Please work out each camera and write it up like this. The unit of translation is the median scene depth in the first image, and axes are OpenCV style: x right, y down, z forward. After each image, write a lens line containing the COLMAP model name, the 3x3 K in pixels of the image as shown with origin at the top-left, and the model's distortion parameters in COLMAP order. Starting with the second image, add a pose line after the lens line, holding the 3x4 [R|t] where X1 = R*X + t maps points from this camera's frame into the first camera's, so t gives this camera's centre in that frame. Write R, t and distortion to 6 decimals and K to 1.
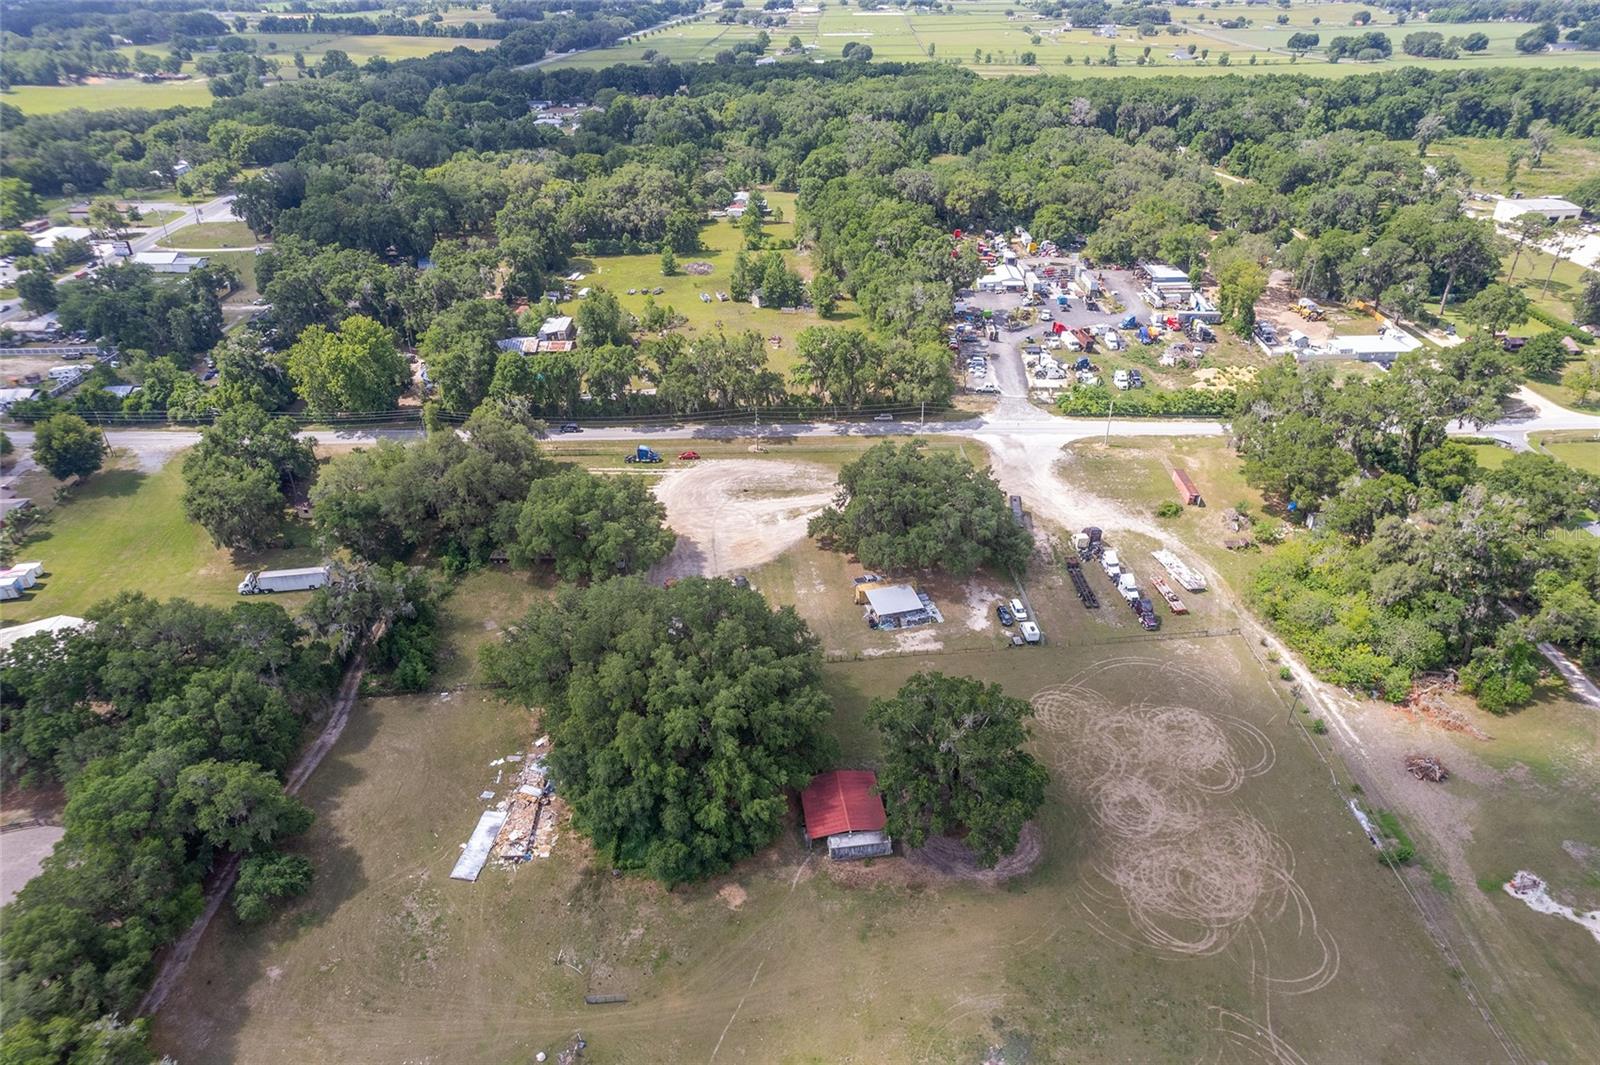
lens RADIAL K [[1020.8, 0, 806.7], [0, 1020.8, 548.0], [0, 0, 1]] dist [-0.068532, 0.069677]
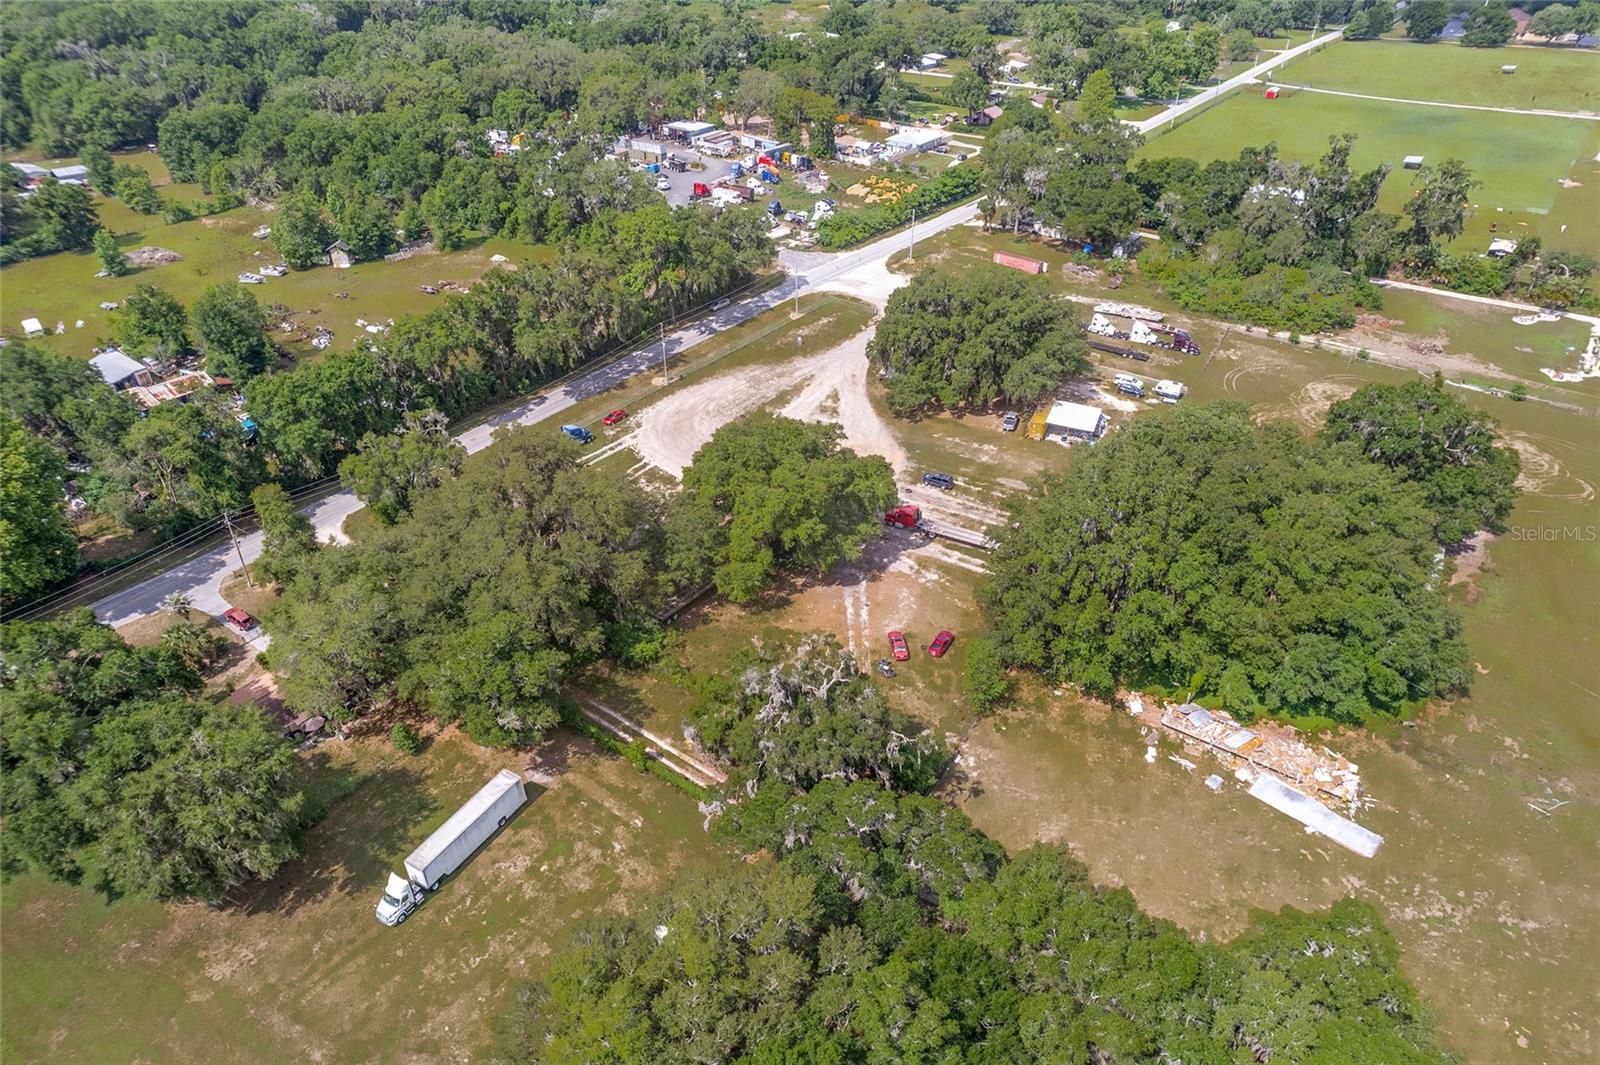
lens RADIAL K [[1020.8, 0, 806.7], [0, 1020.8, 548.0], [0, 0, 1]] dist [-0.068532, 0.069677]
pose [[0.607935, -0.441710, 0.659778, -0.504878], [0.416145, 0.884950, 0.209013, -0.095028], [-0.676194, 0.147497, 0.721808, 0.378478]]
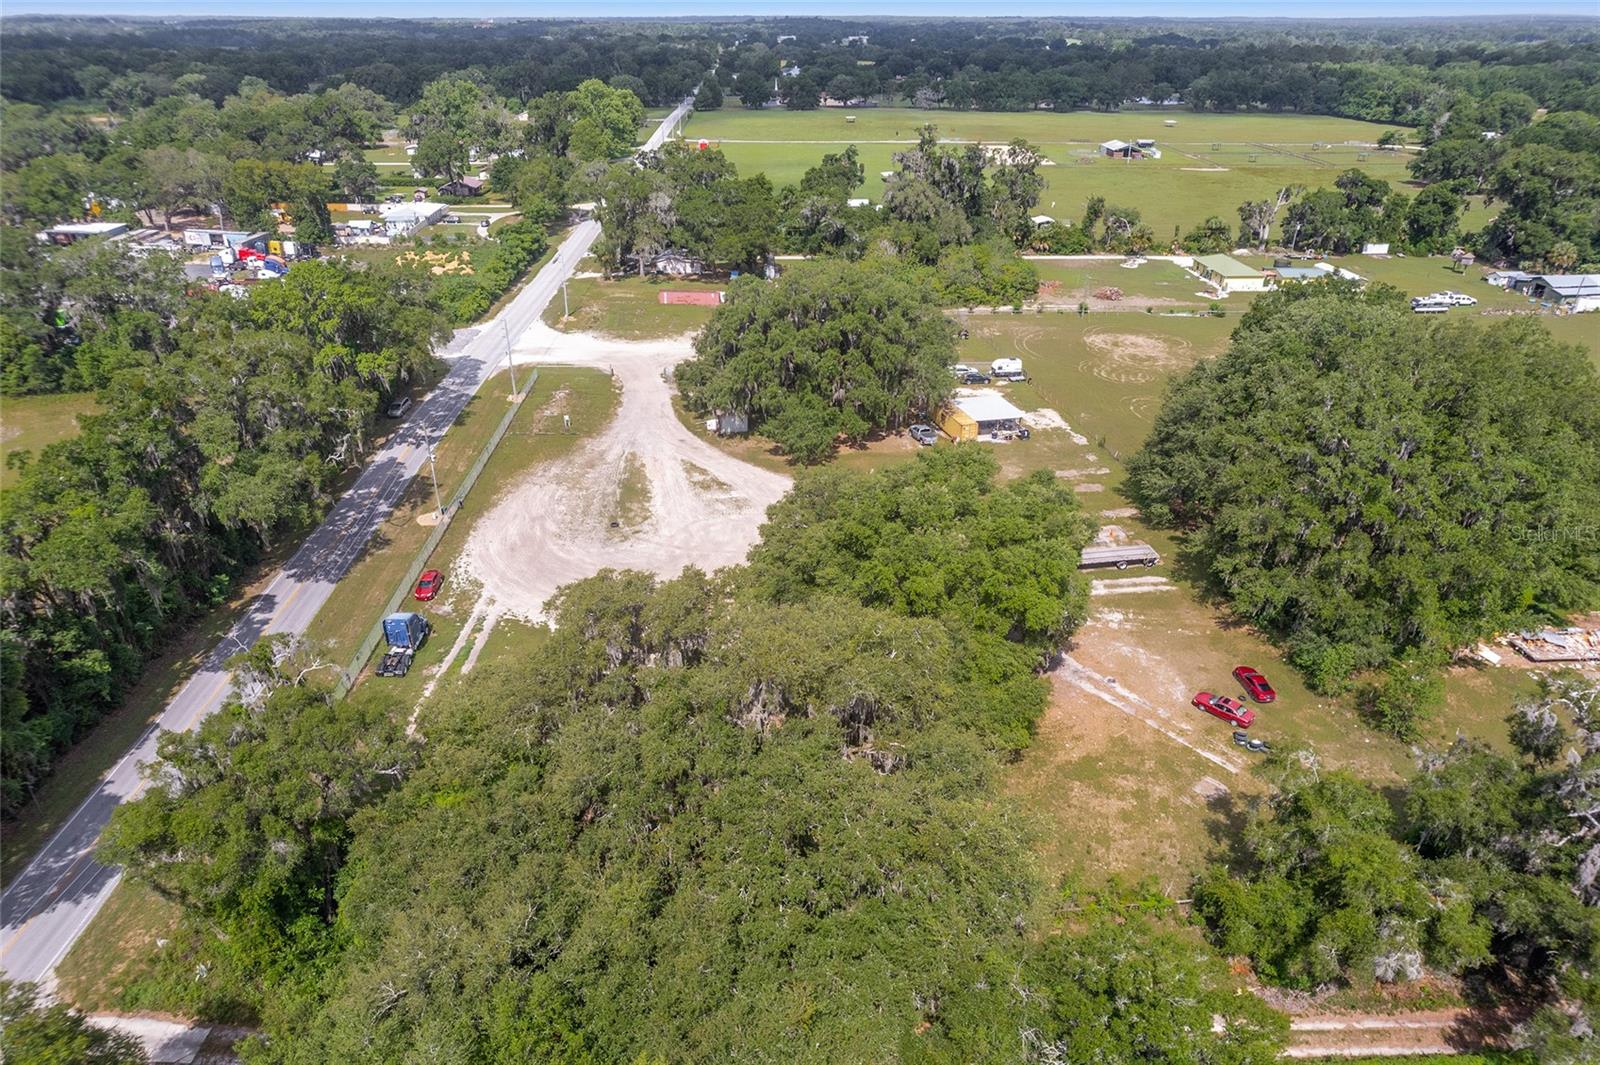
lens RADIAL K [[1020.8, 0, 806.7], [0, 1020.8, 548.0], [0, 0, 1]] dist [-0.068532, 0.069677]
pose [[-0.024174, -0.459974, 0.887603, -0.442968], [0.524703, 0.749903, 0.402905, -0.173262], [-0.850942, 0.475468, 0.223222, 0.713606]]
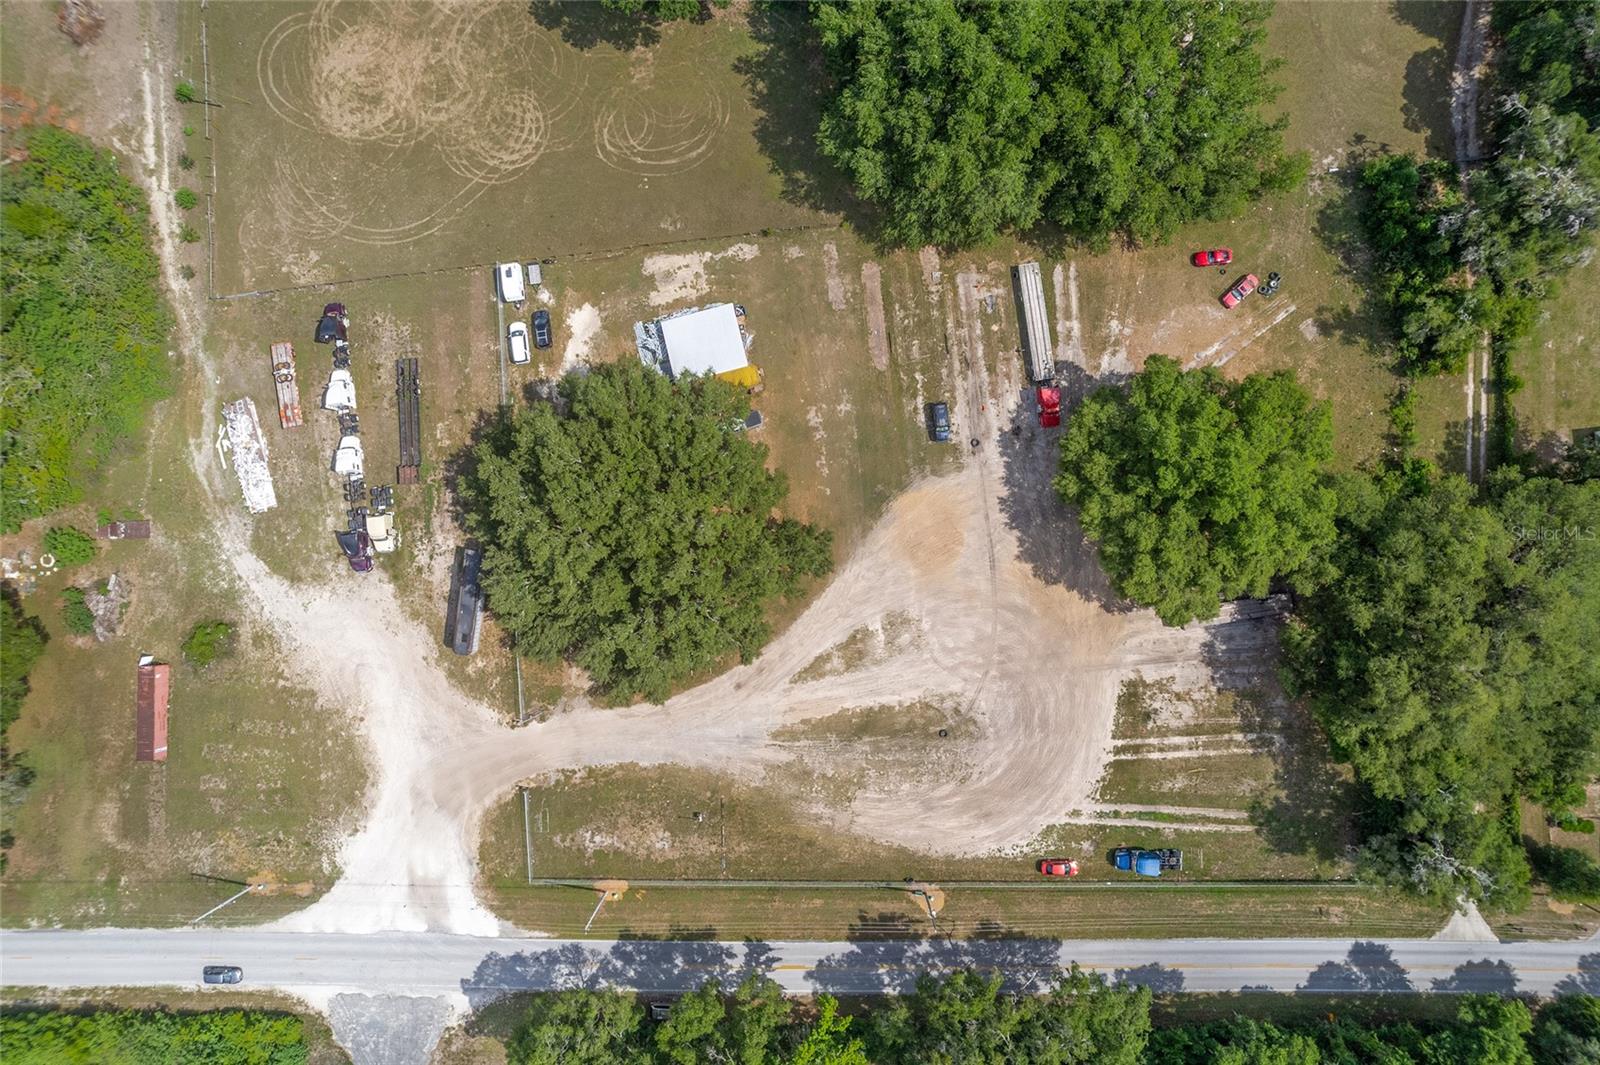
lens RADIAL K [[1008.8, 0, 804.9], [0, 1008.8, 551.2], [0, 0, 1]] dist [-0.070138, 0.072162]
pose [[-0.999575, -0.015944, 0.024416, 0.002424], [0.029158, -0.536299, 0.843524, -0.402596], [-0.000355, 0.843878, 0.536536, 0.550122]]
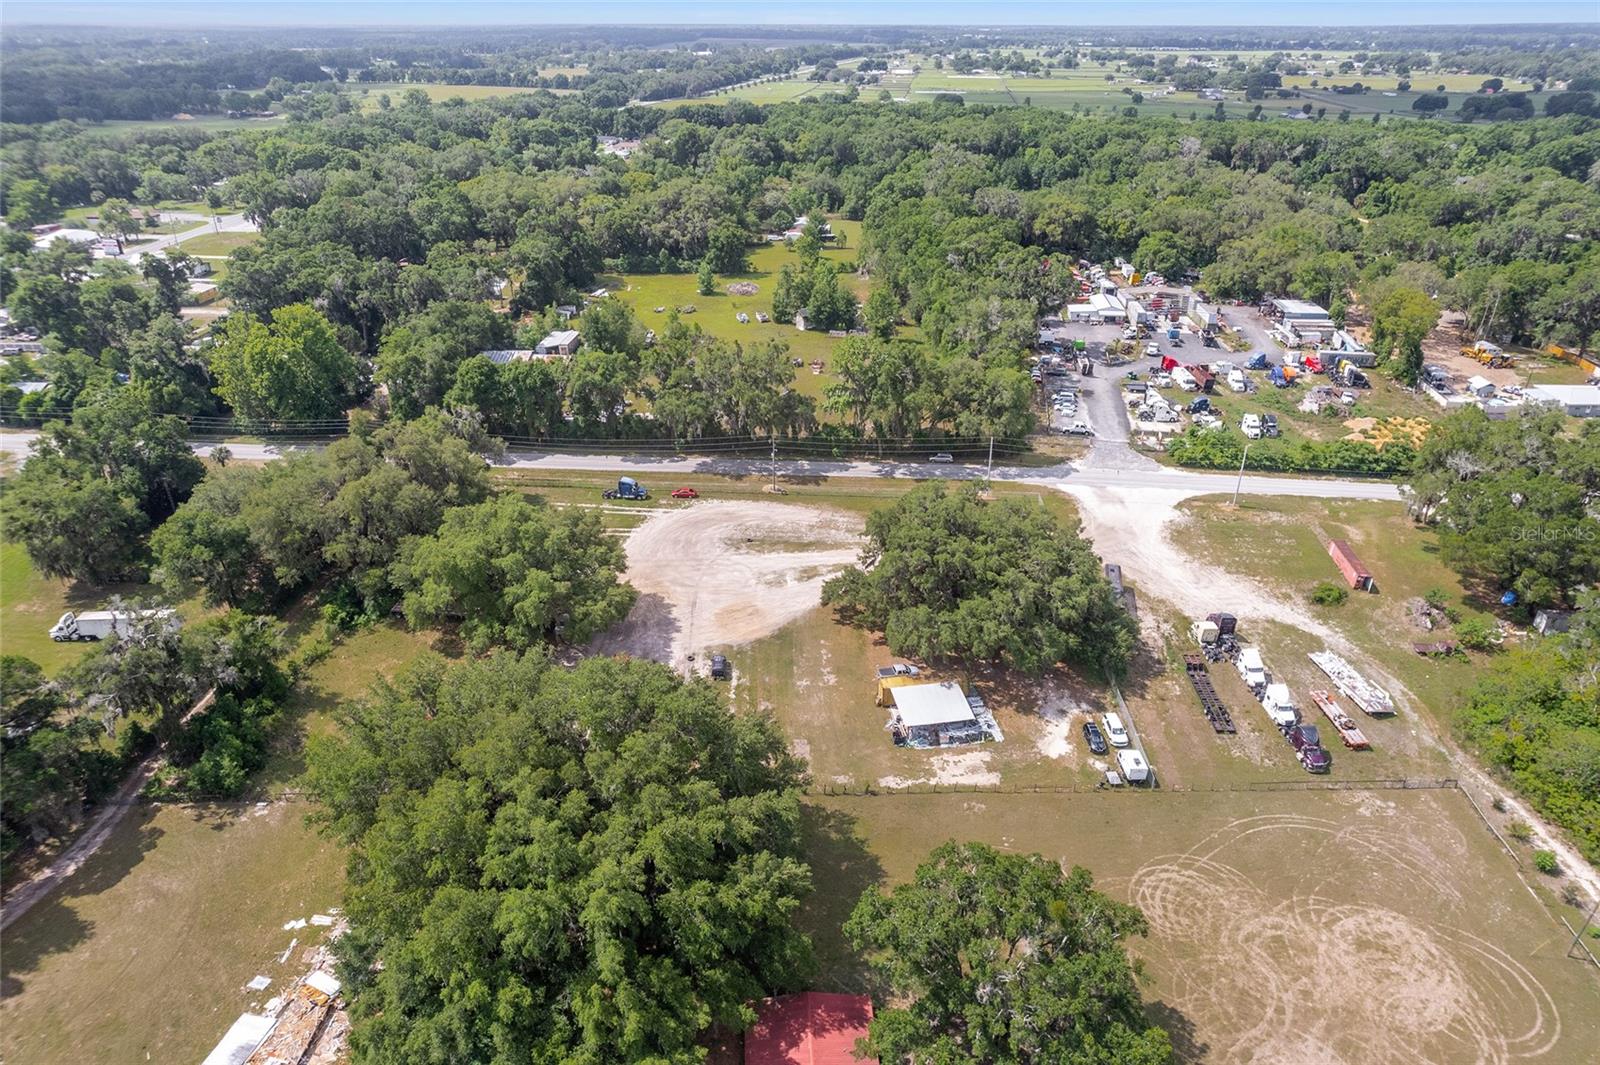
lens RADIAL K [[1025.8, 0, 807.1], [0, 1025.8, 549.4], [0, 0, 1]] dist [-0.069389, 0.069542]
pose [[0.995980, 0.050061, -0.074284, 0.034376], [-0.054861, 0.996438, -0.064045, -0.003020], [0.070813, 0.067863, 0.995178, 0.216268]]
